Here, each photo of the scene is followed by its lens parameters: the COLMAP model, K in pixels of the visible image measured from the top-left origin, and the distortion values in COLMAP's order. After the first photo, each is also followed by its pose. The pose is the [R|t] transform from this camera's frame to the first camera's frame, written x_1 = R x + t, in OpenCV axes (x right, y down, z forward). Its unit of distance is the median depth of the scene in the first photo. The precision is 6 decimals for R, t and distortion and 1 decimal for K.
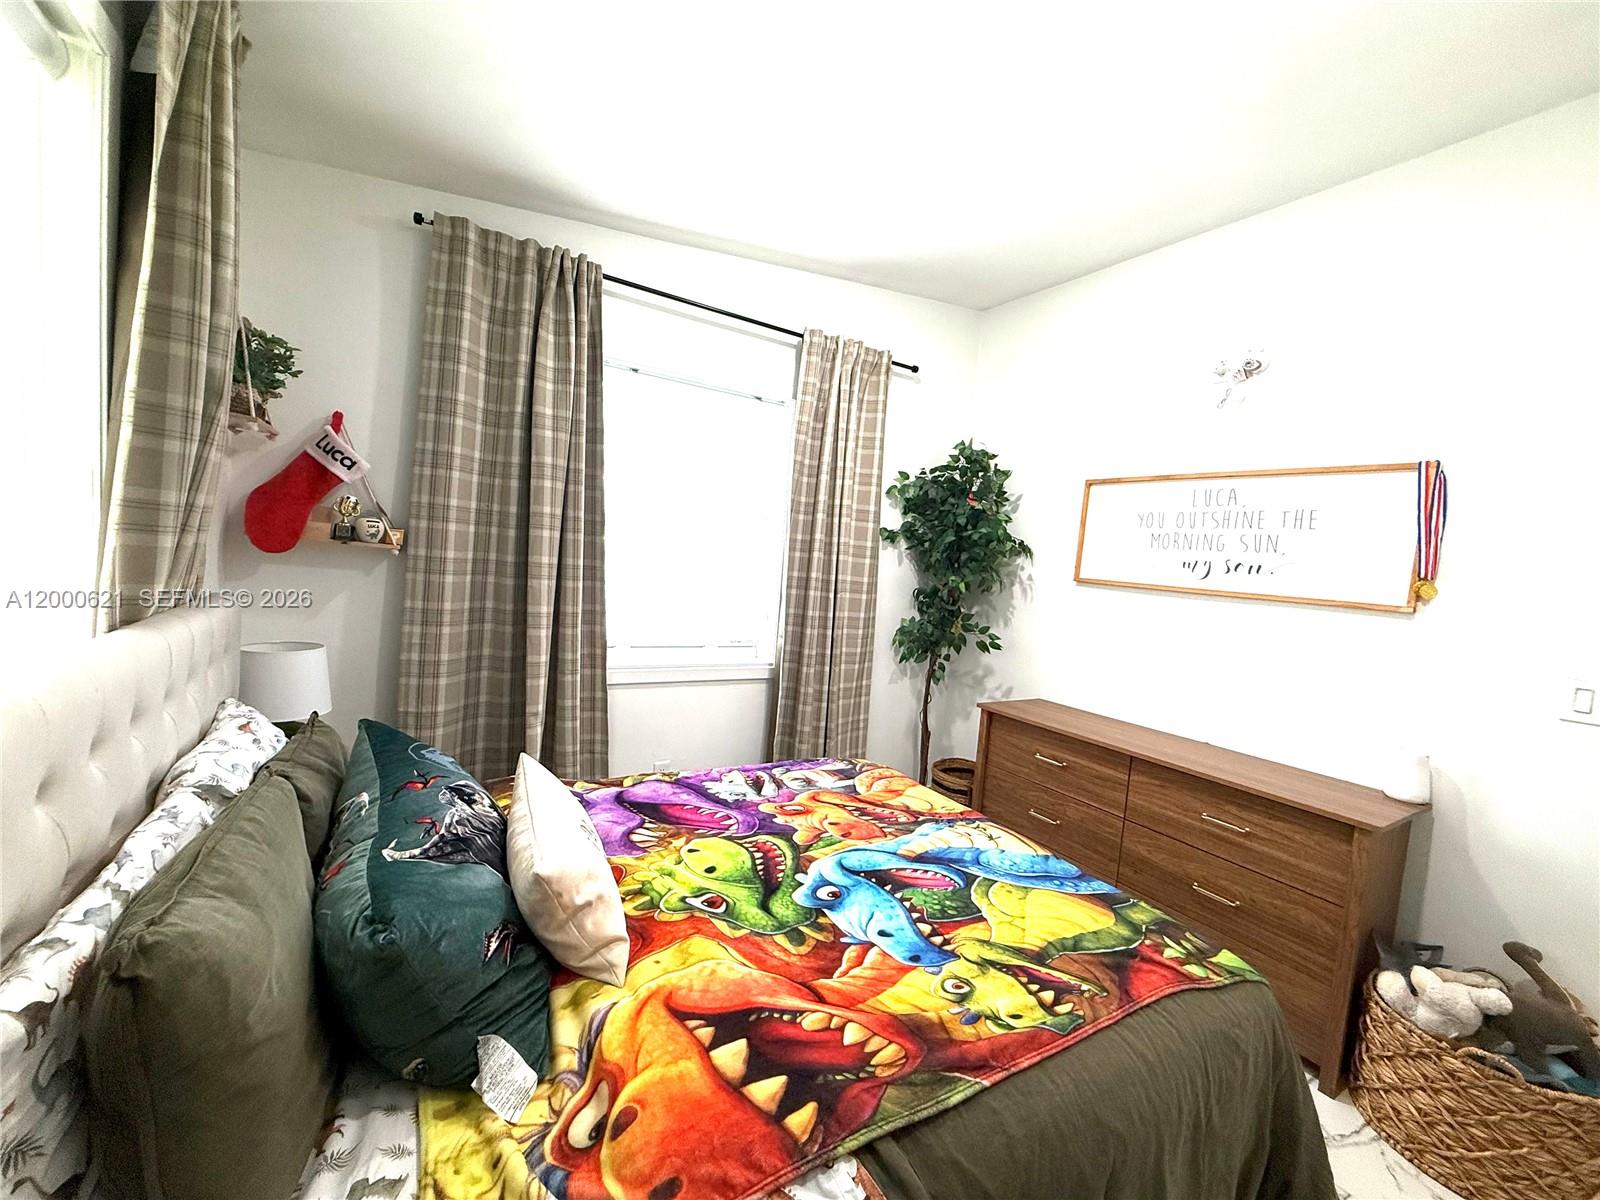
lens RADIAL K [[638.9, 0, 801.4], [0, 638.9, 596.3], [0, 0, 1]] dist [0.005912, 0.000074]
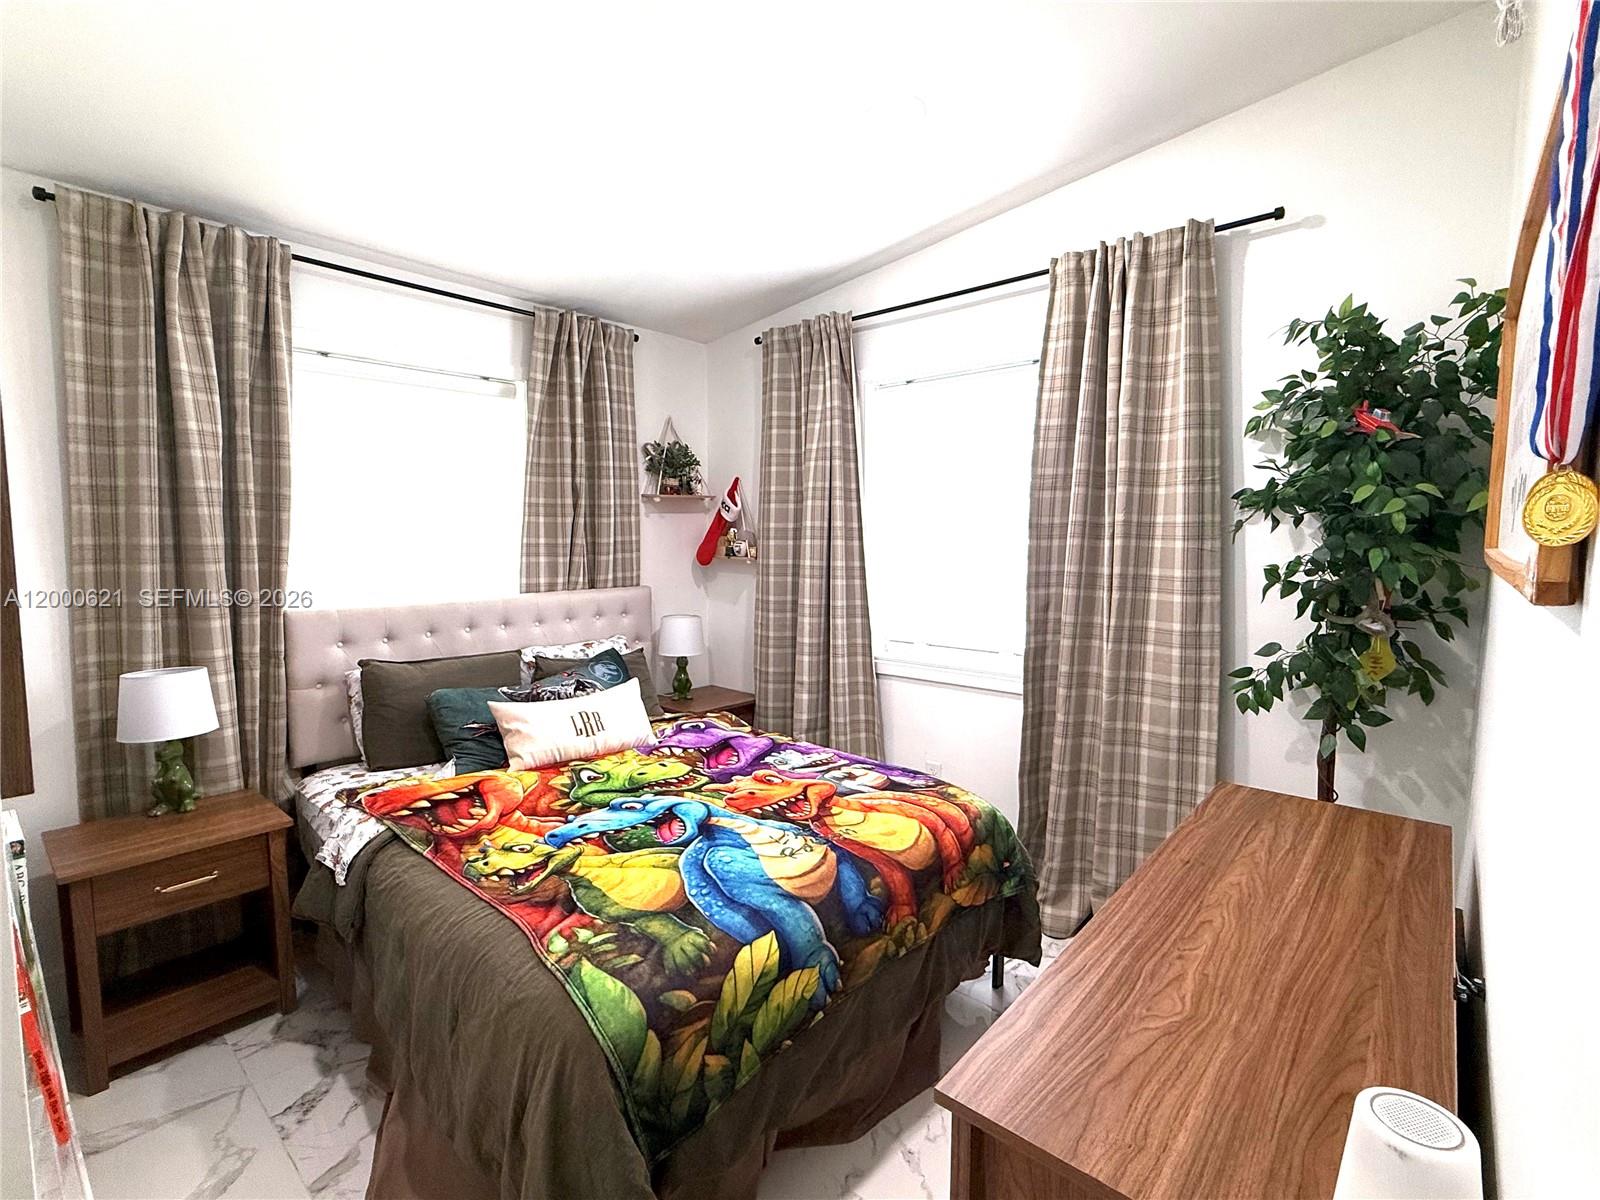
lens RADIAL K [[741.4, 0, 800.3], [0, 741.4, 598.1], [0, 0, 1]] dist [-0.004248, -0.000297]
pose [[0.281541, -0.004201, -0.959540, 1.385125], [-0.037023, 0.999198, -0.015238, 0.050427], [0.958835, 0.039815, 0.281160, 0.786191]]
